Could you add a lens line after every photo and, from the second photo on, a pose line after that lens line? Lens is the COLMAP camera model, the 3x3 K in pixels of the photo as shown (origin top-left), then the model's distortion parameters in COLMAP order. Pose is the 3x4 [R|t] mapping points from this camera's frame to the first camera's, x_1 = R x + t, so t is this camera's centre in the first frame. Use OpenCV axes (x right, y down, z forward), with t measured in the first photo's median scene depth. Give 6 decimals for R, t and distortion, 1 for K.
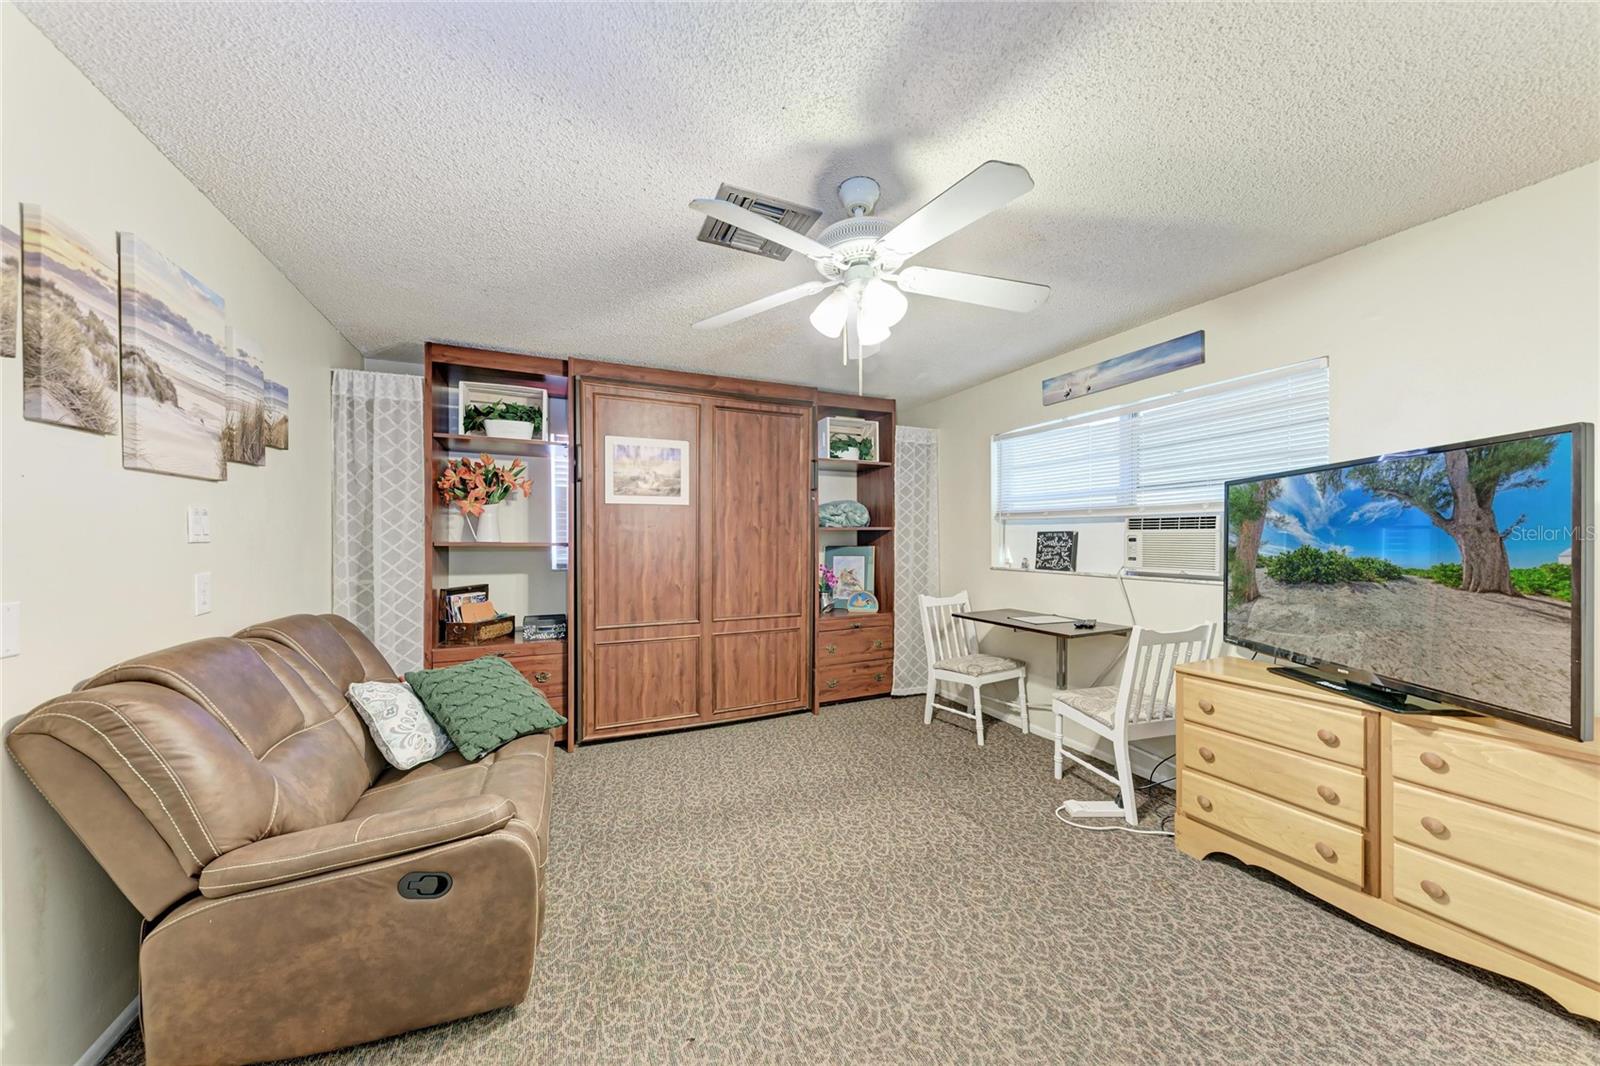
lens RADIAL K [[551.2, 0, 806.3], [0, 551.2, 540.7], [0, 0, 1]] dist [0.001764, -0.000007]
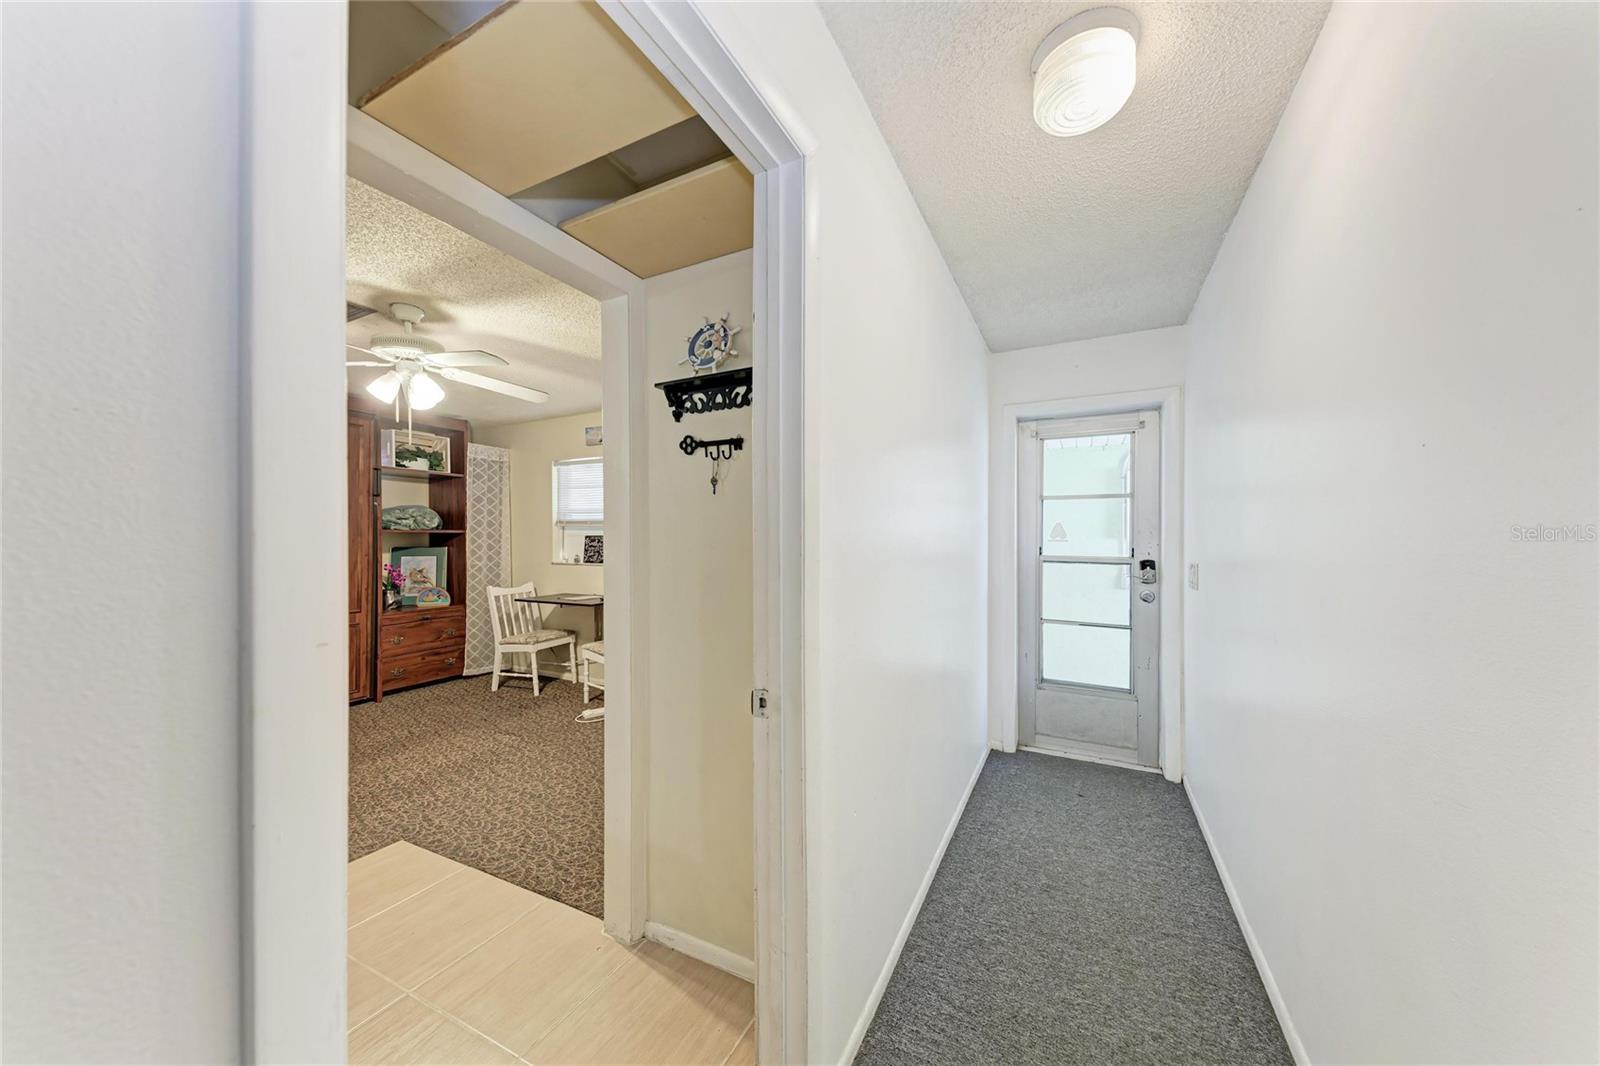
lens RADIAL K [[552.1, 0, 802.1], [0, 552.1, 543.1], [0, 0, 1]] dist [0.036523, -0.010821]
pose [[0.794833, -0.000280, 0.606828, 0.008990], [-0.000152, 1.000000, 0.000660, 0.001311], [-0.606828, -0.000617, 0.794833, -0.410074]]
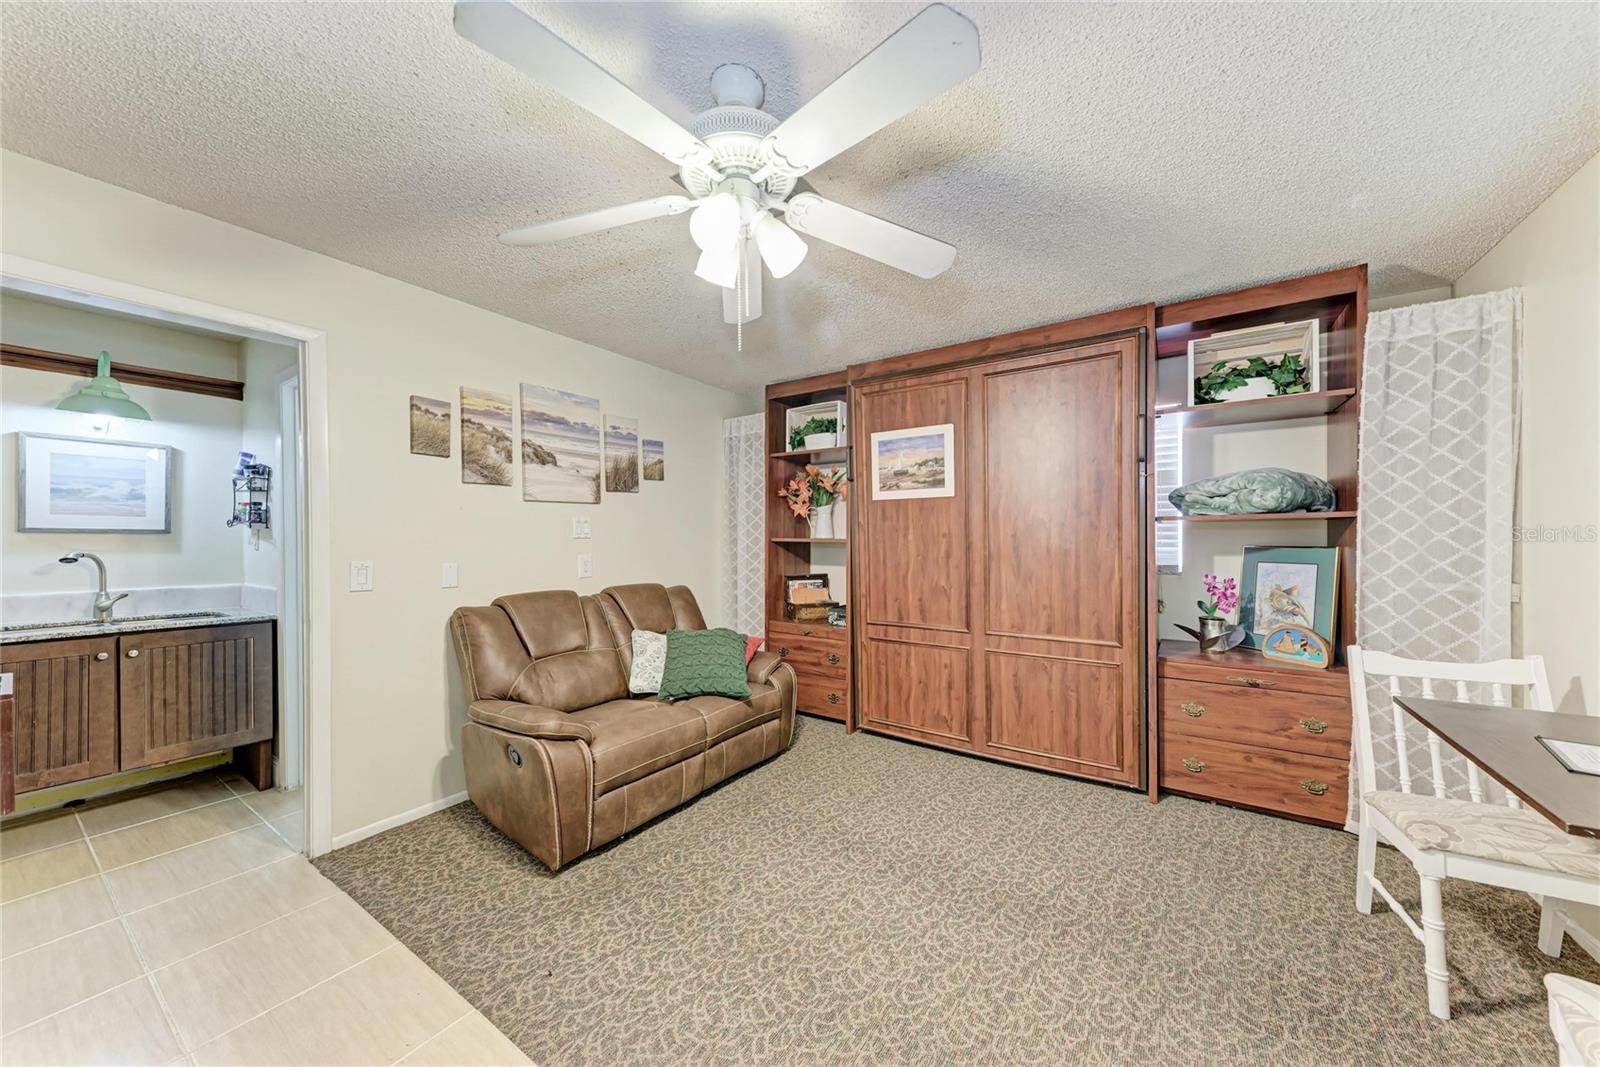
lens RADIAL K [[551.2, 0, 806.3], [0, 551.2, 541.2], [0, 0, 1]] dist [0.001764, -0.000007]
pose [[0.511183, 0.005651, -0.859453, 0.387831], [-0.001133, 0.999982, 0.005901, 0.001480], [0.859471, -0.002043, 0.511180, 0.326230]]
